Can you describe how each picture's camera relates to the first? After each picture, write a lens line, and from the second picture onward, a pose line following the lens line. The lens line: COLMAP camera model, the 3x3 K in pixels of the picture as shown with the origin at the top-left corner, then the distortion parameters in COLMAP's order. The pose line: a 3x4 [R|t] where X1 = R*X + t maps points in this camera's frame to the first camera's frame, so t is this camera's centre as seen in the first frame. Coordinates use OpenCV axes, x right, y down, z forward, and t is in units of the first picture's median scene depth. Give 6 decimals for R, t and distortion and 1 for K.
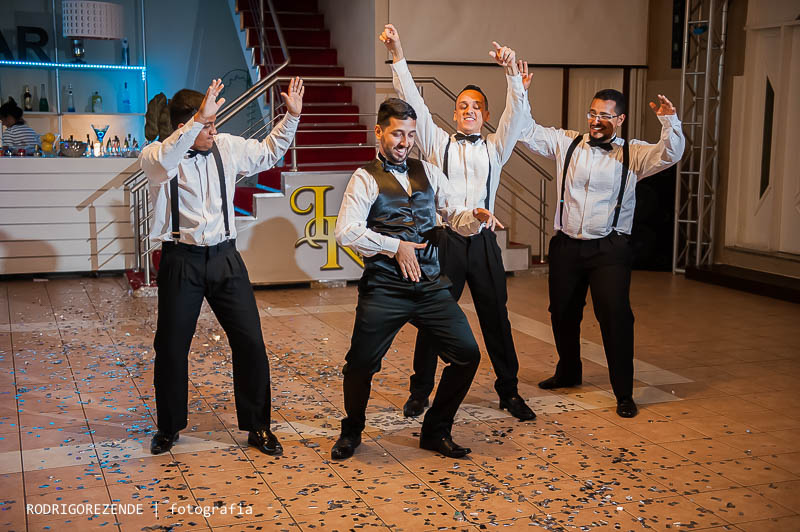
lens RADIAL K [[1049.0, 0, 400.0], [0, 1049.0, 266.0], [0, 0, 1]] dist [0.126331, 0.005316]
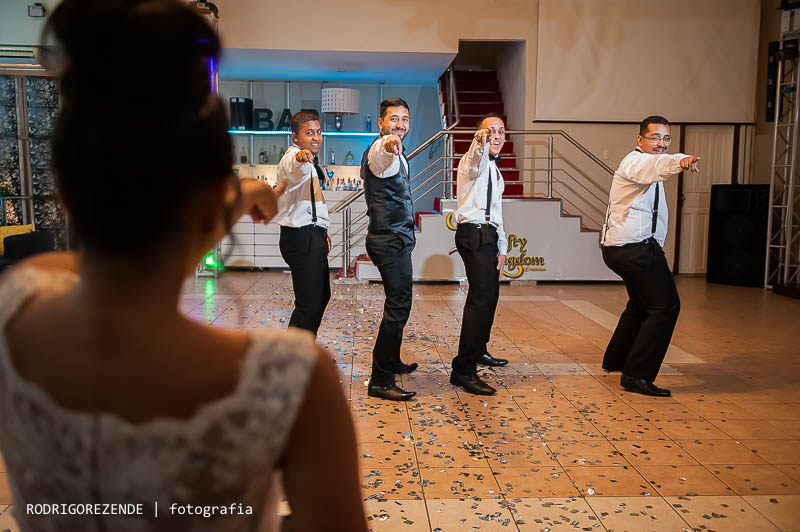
lens RADIAL K [[734.2, 0, 400.0], [0, 734.2, 266.0], [0, 0, 1]] dist [0.008731, 0.012444]
pose [[0.948753, 0.037750, -0.313755, 0.129758], [-0.049138, 0.998386, -0.028465, 0.025757], [0.312174, 0.042424, 0.949077, 0.068080]]
